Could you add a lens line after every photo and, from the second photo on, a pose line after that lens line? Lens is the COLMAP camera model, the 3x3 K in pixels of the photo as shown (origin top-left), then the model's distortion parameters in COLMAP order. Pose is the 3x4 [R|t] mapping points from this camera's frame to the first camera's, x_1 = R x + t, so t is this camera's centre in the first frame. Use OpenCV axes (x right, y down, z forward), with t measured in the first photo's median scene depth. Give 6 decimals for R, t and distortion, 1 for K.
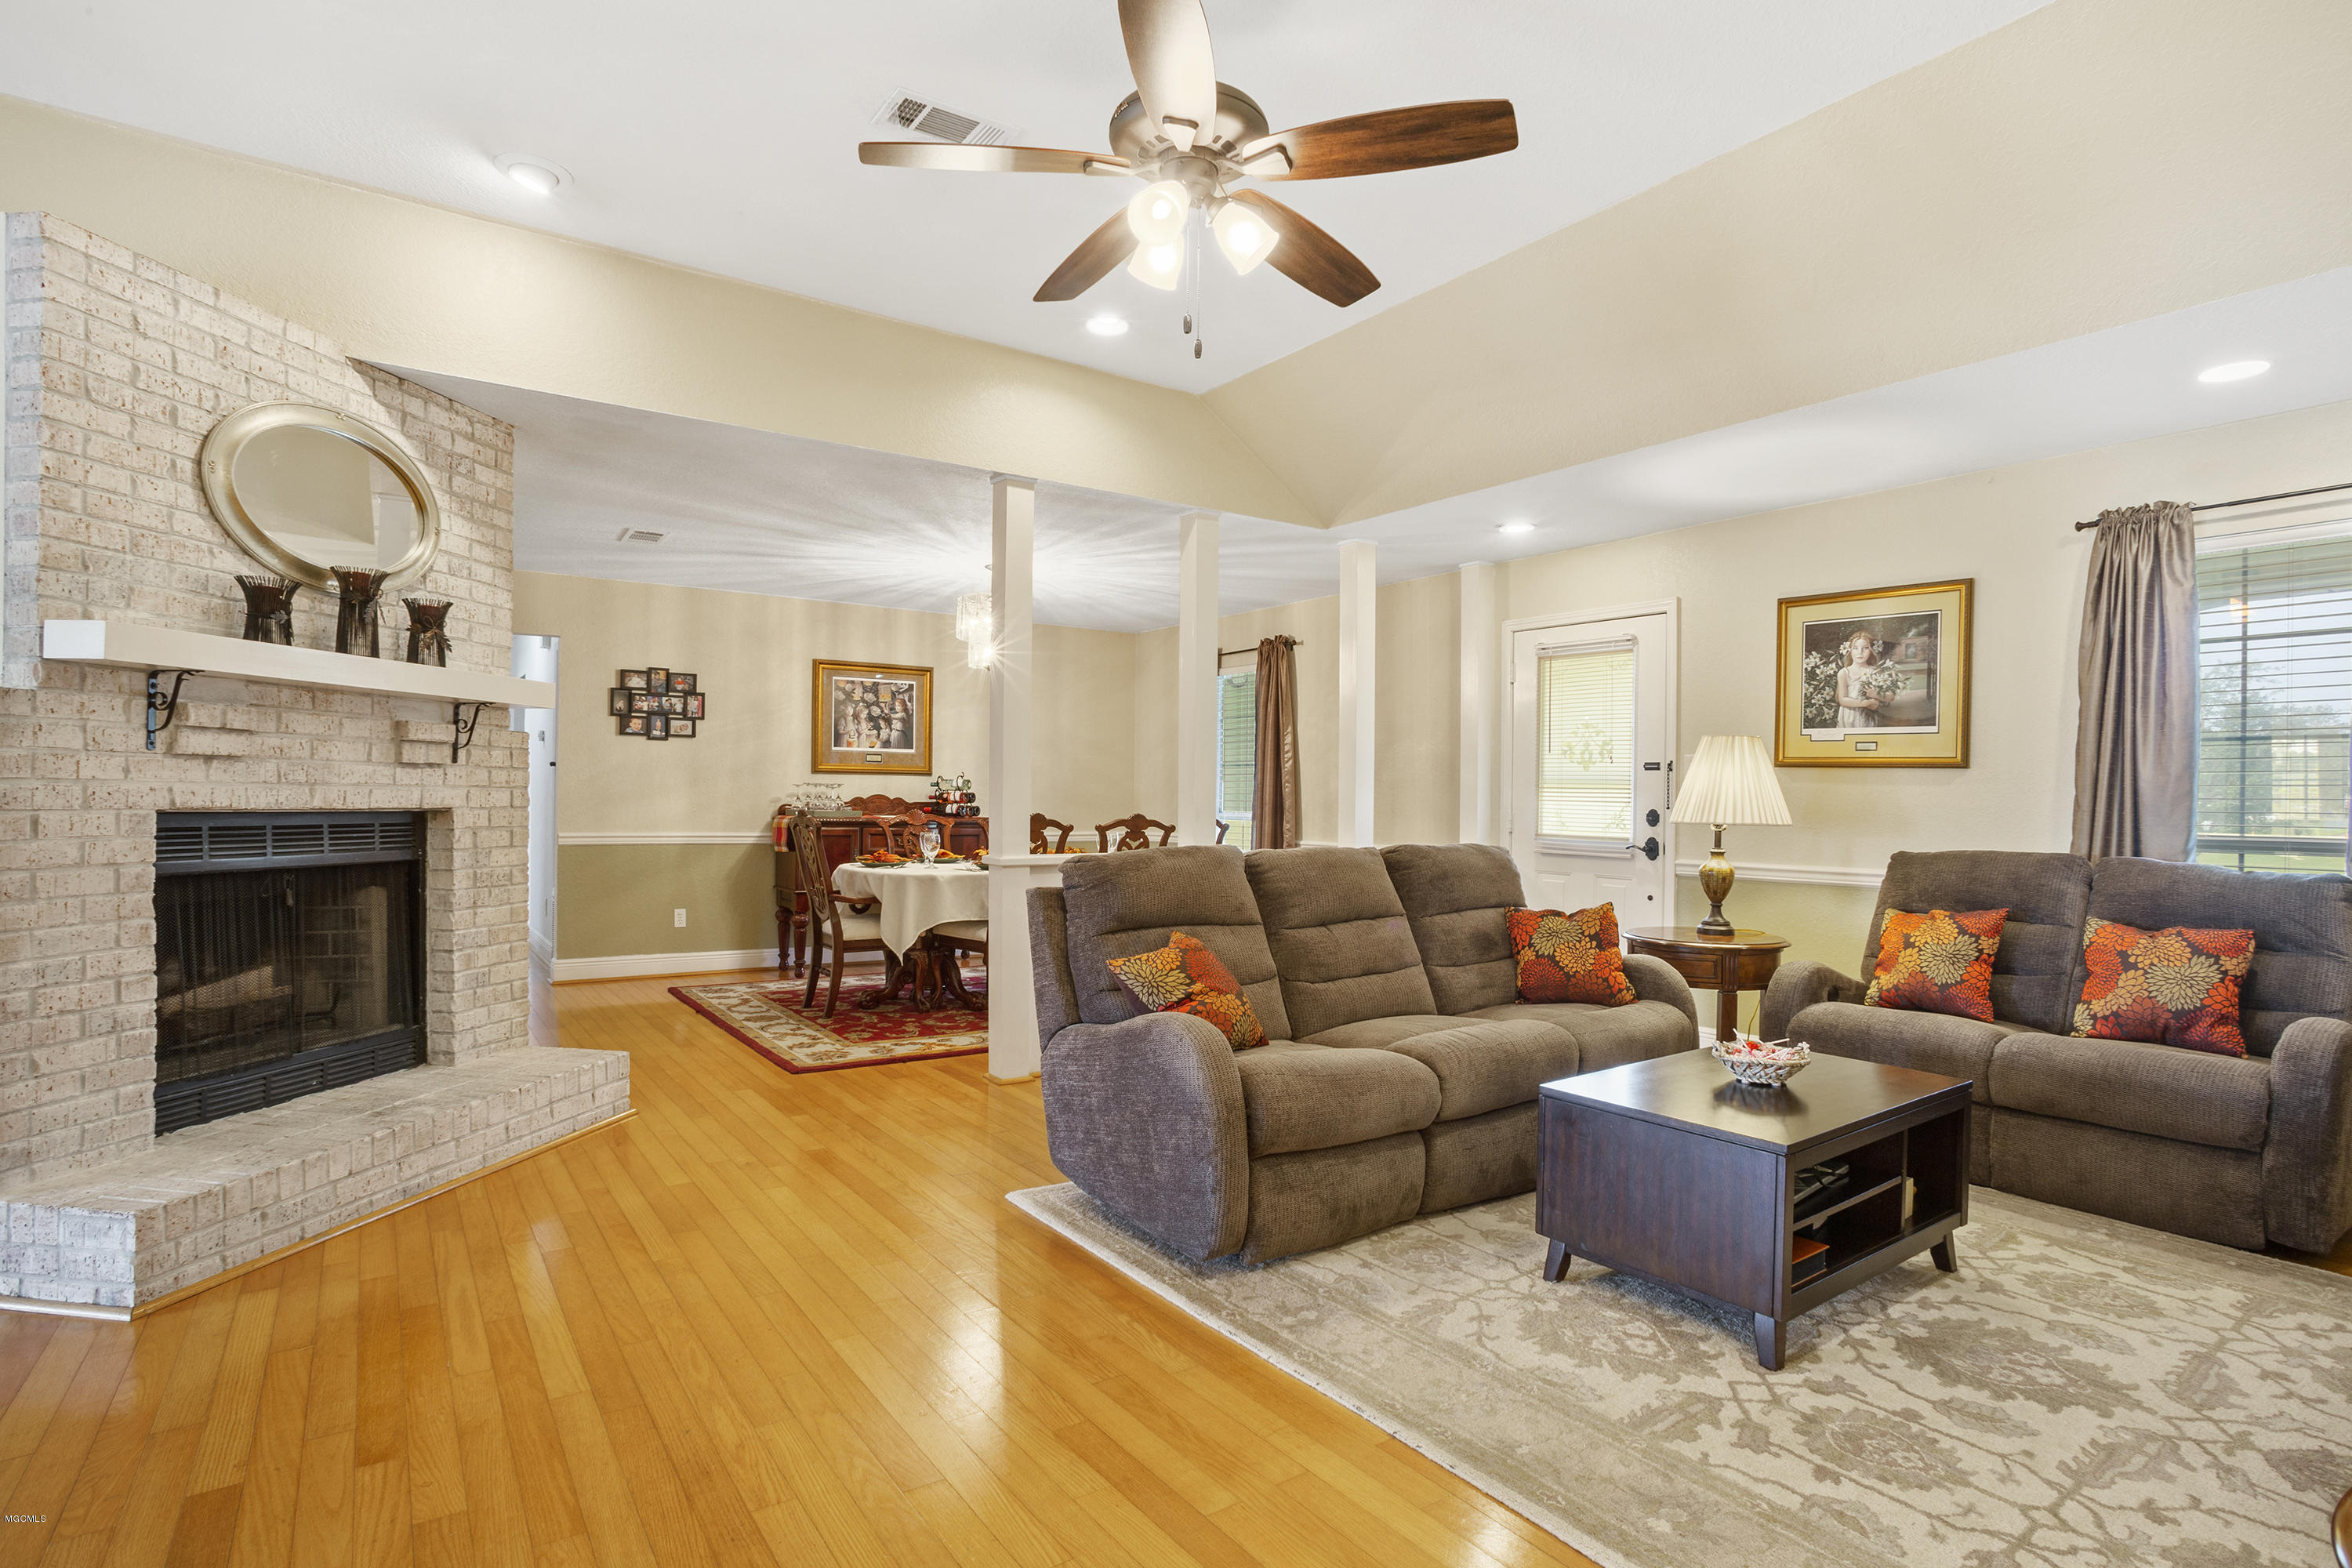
lens RADIAL K [[1183.5, 0, 1179.6], [0, 1183.5, 797.2], [0, 0, 1]] dist [-0.077084, 0.035670]
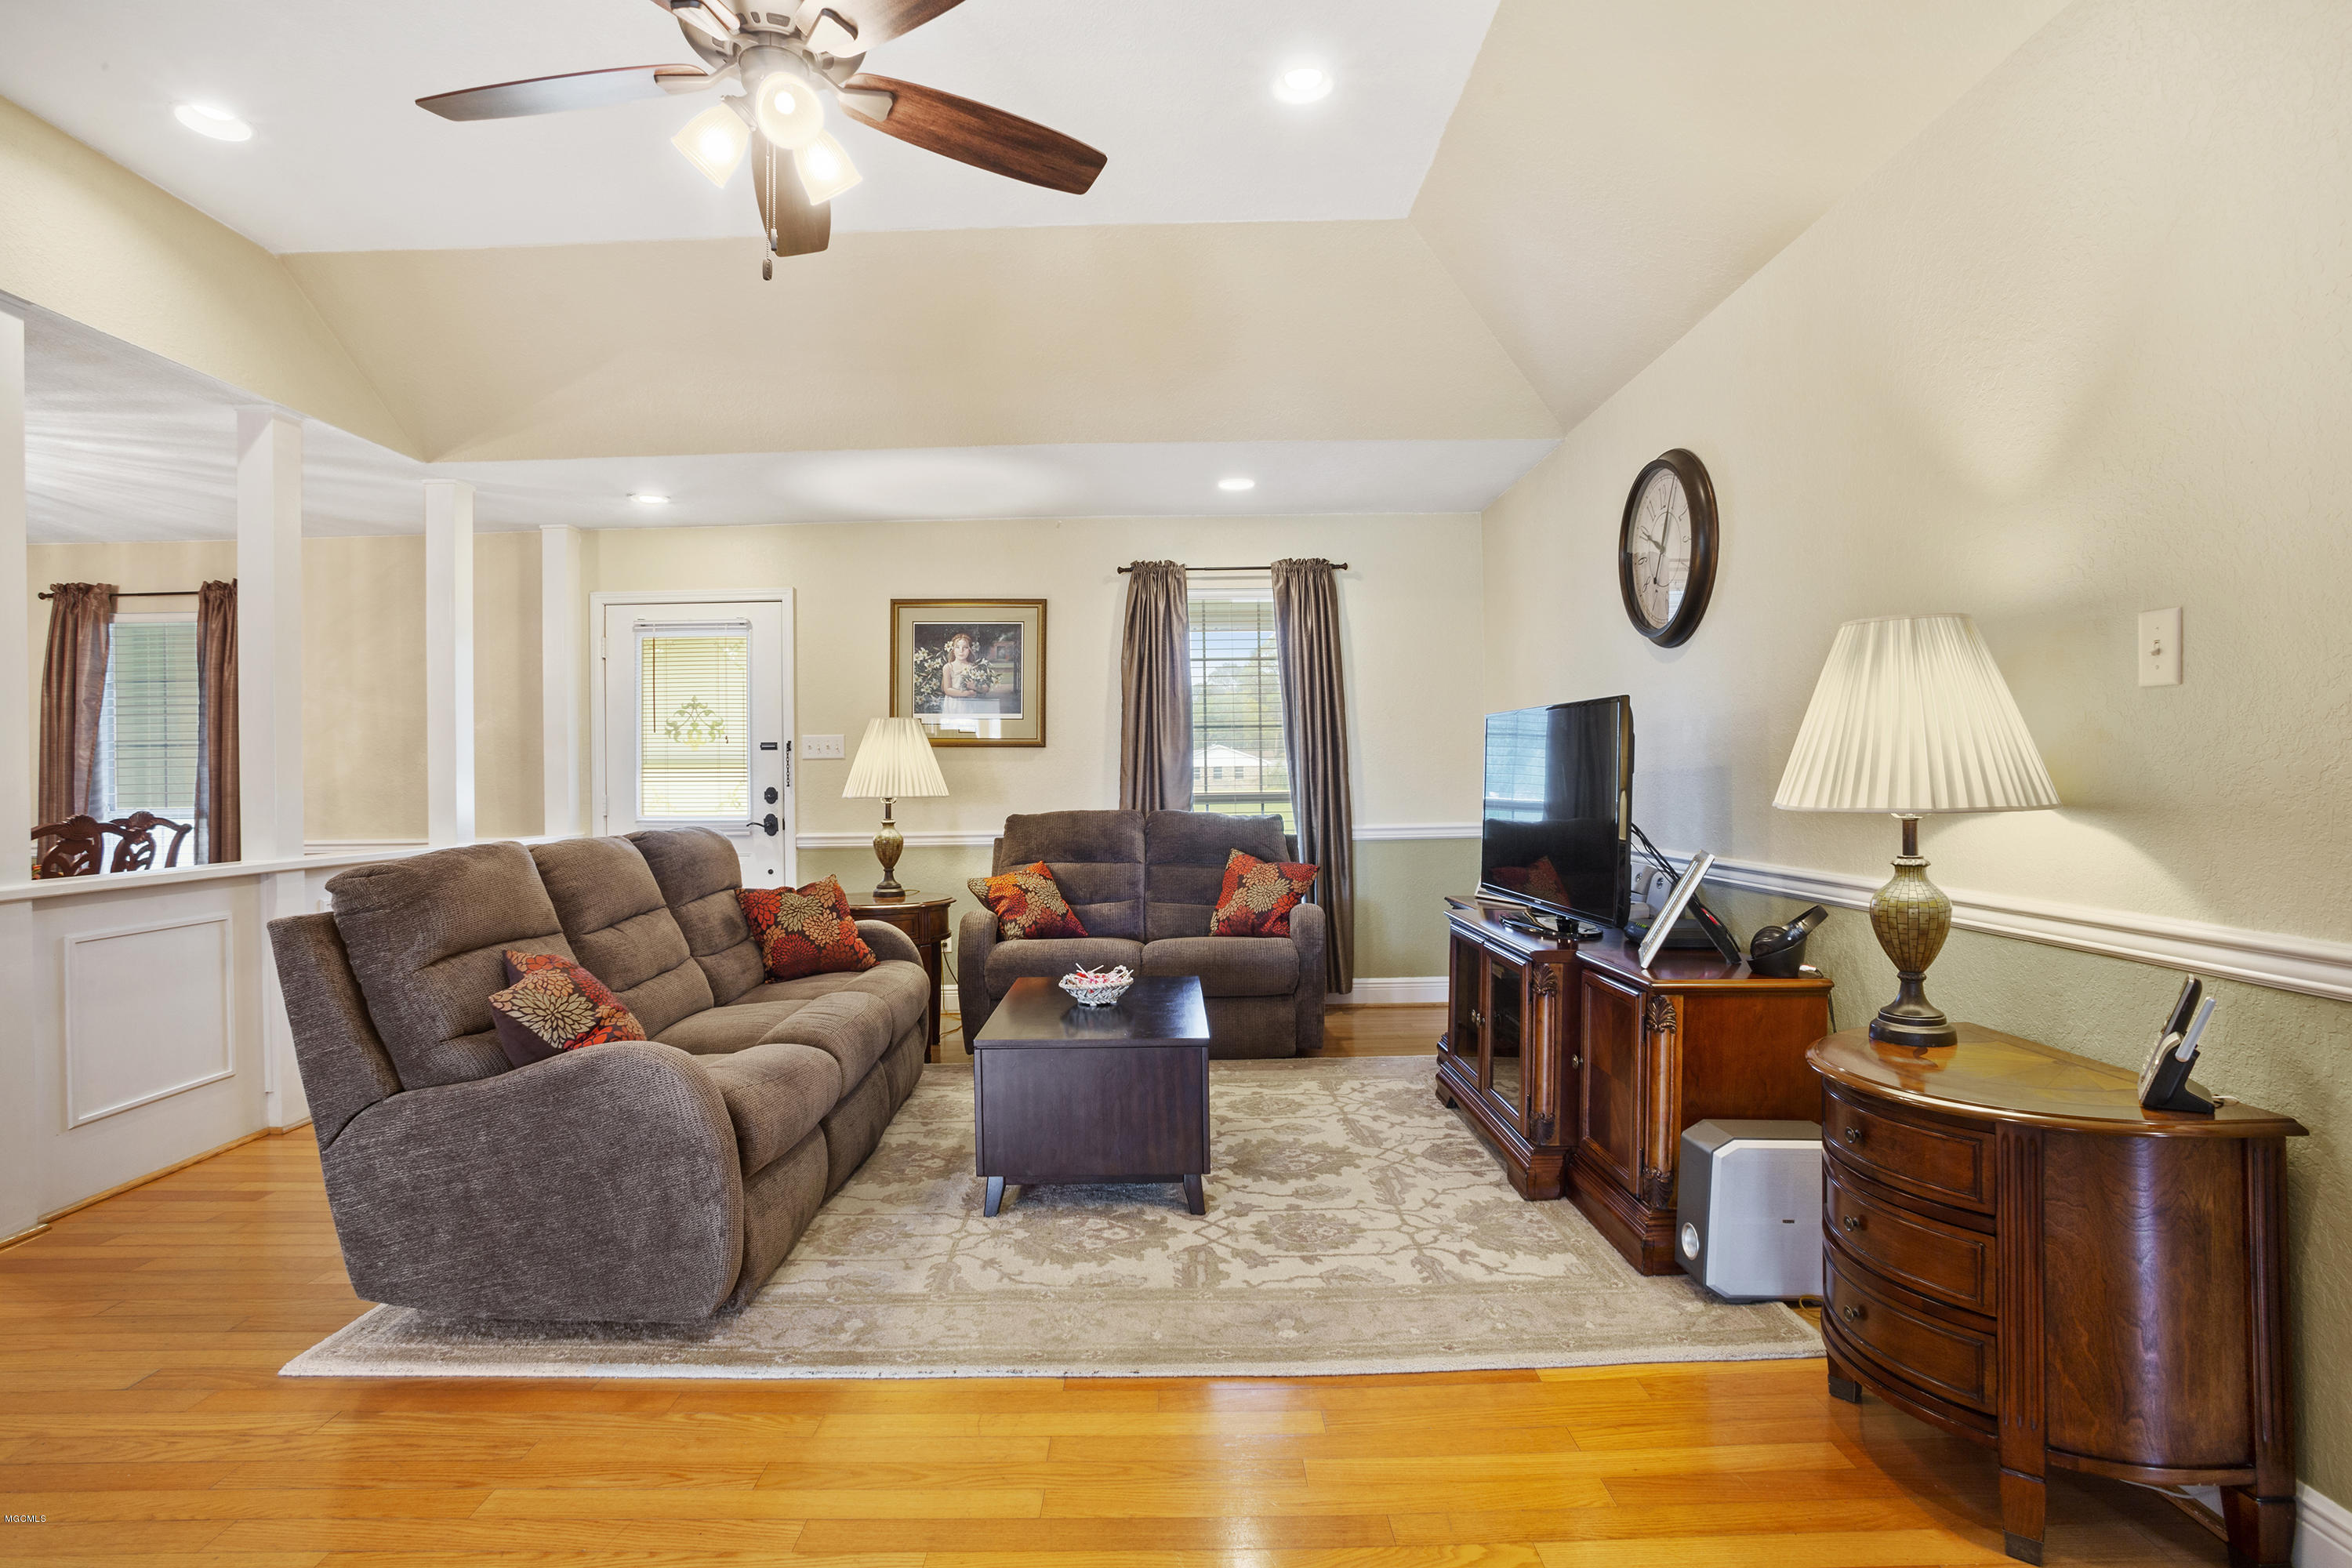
lens RADIAL K [[1147.7, 0, 1172.3], [0, 1147.7, 769.5], [0, 0, 1]] dist [-0.077172, 0.031650]
pose [[0.573582, -0.014691, 0.819016, -0.302111], [0.020392, 0.999785, 0.003652, -0.002449], [-0.818894, 0.014606, 0.573759, 0.163751]]
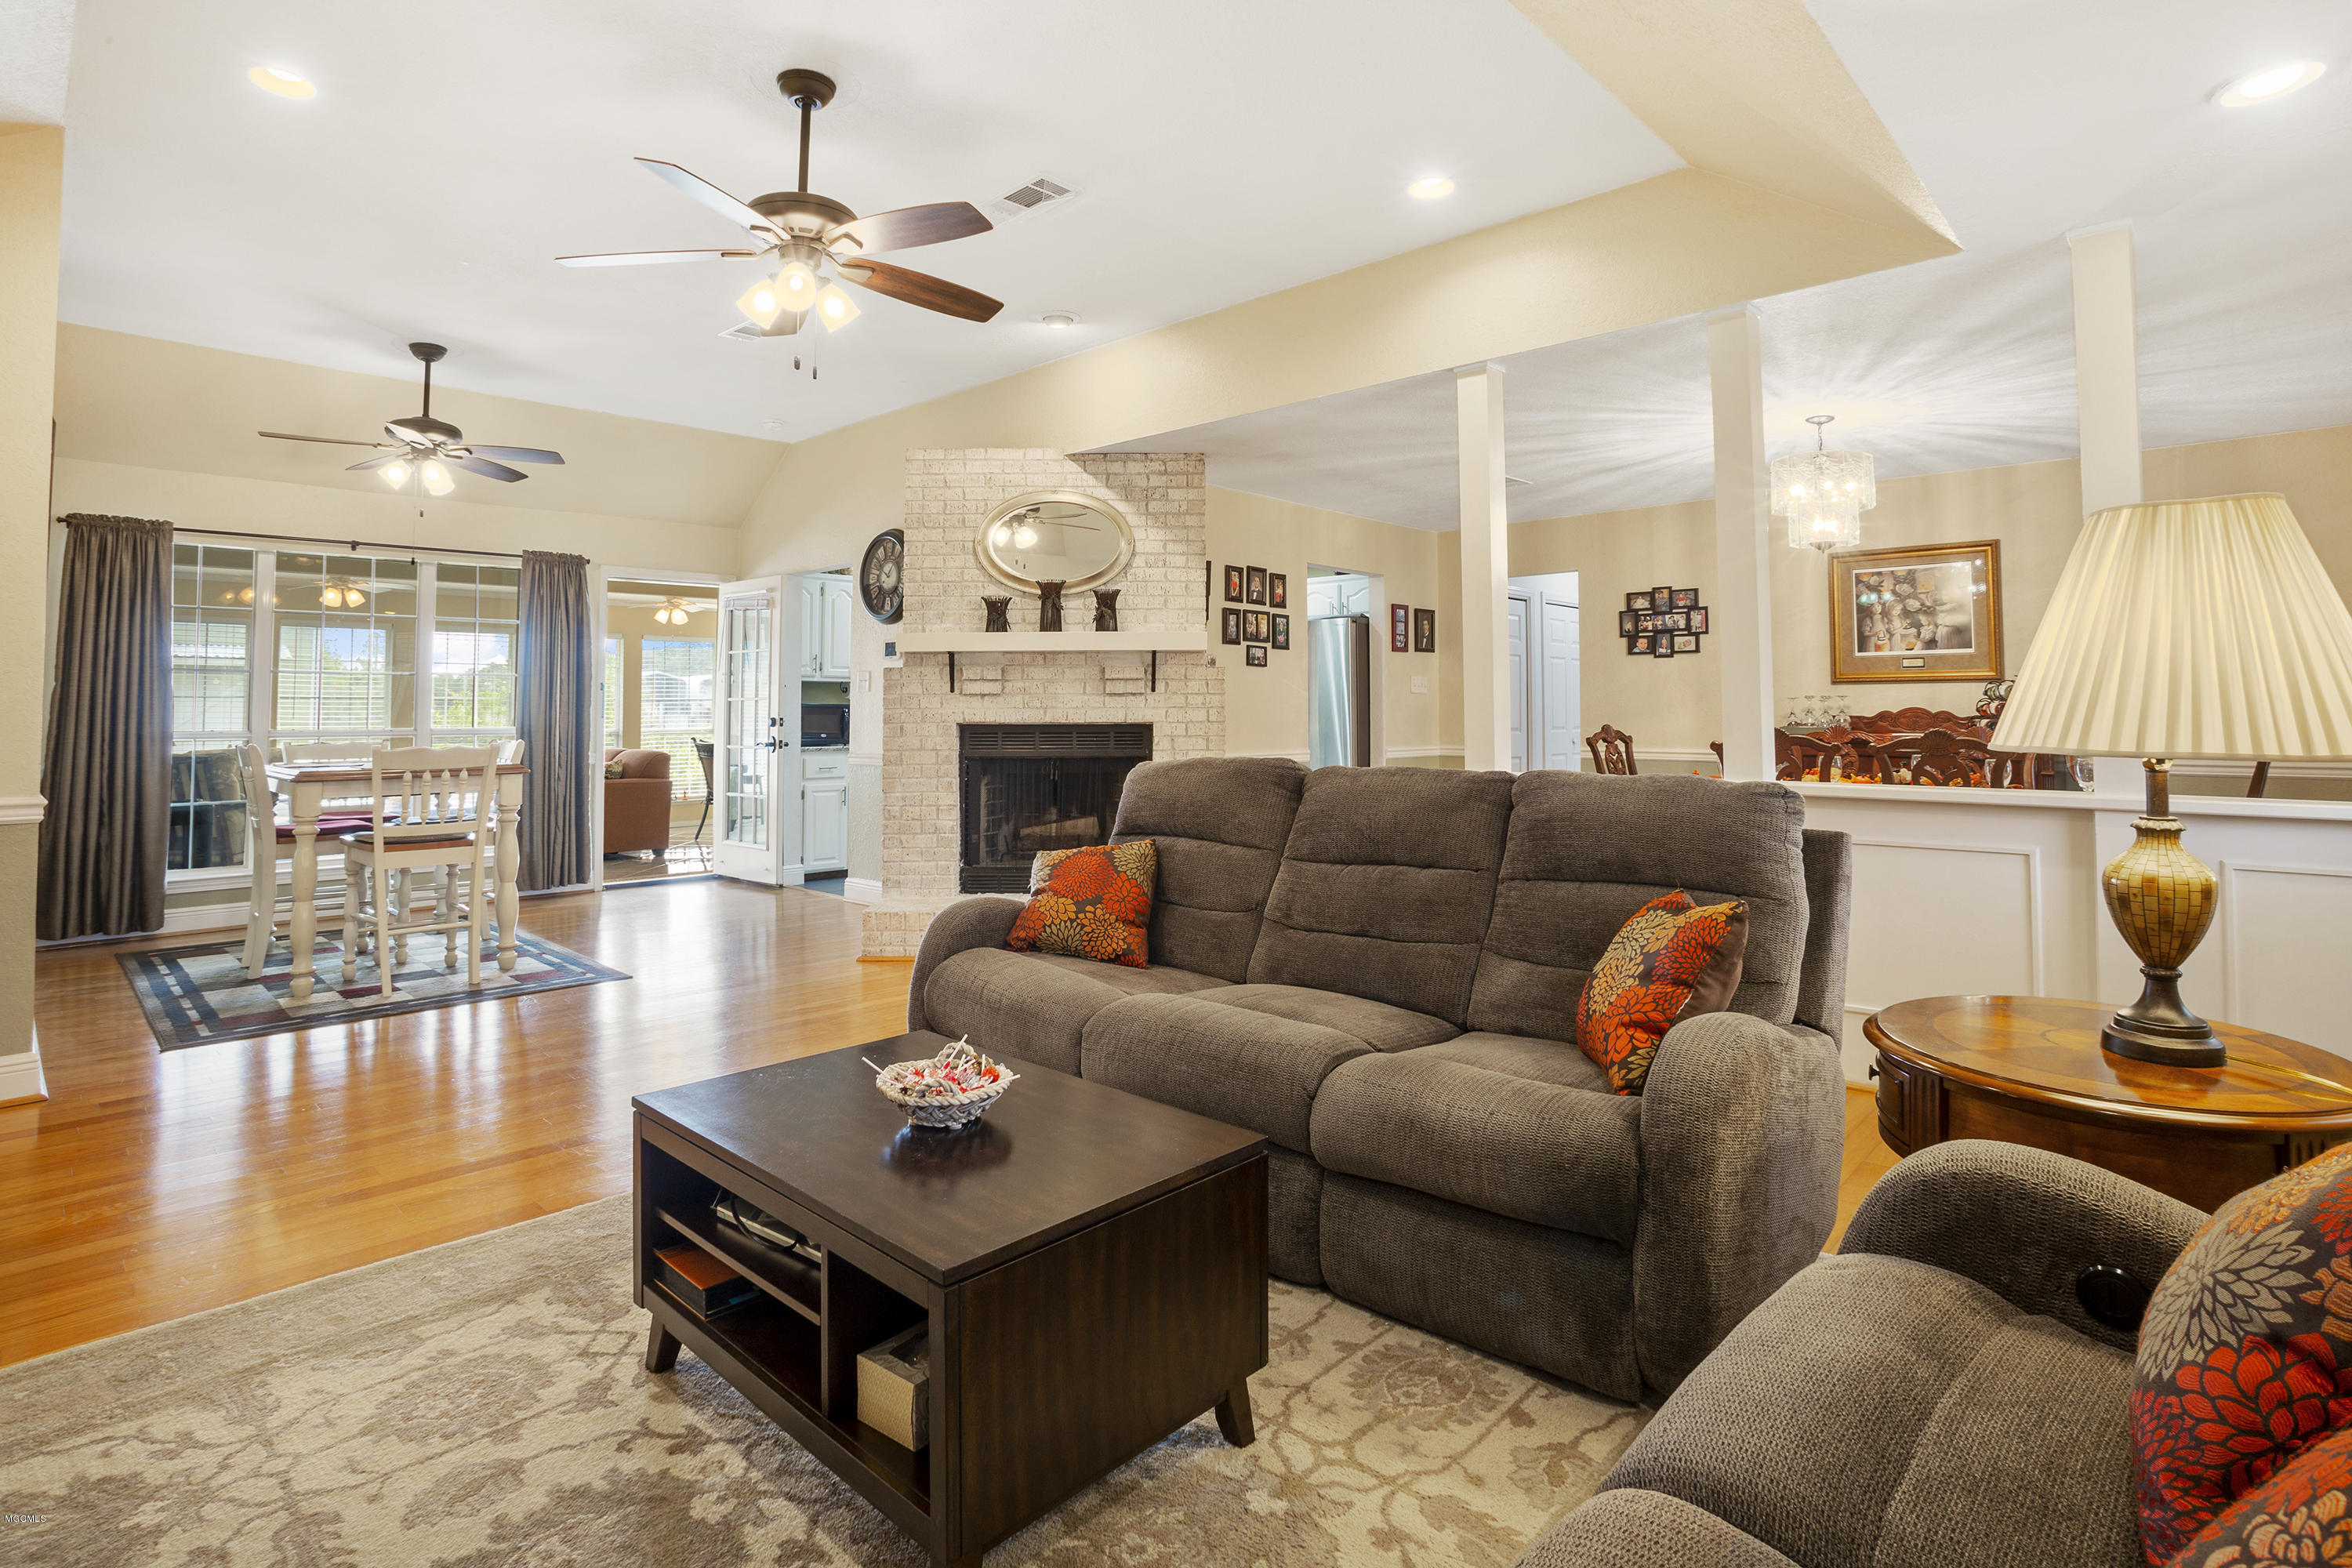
lens RADIAL K [[1178.1, 0, 1172.3], [0, 1178.1, 660.8], [0, 0, 1]] dist [-0.075764, 0.026944]
pose [[0.194679, -0.055732, -0.979283, 0.819031], [0.005588, 0.998431, -0.055711, 0.013369], [0.980851, 0.005374, 0.194685, 0.684479]]
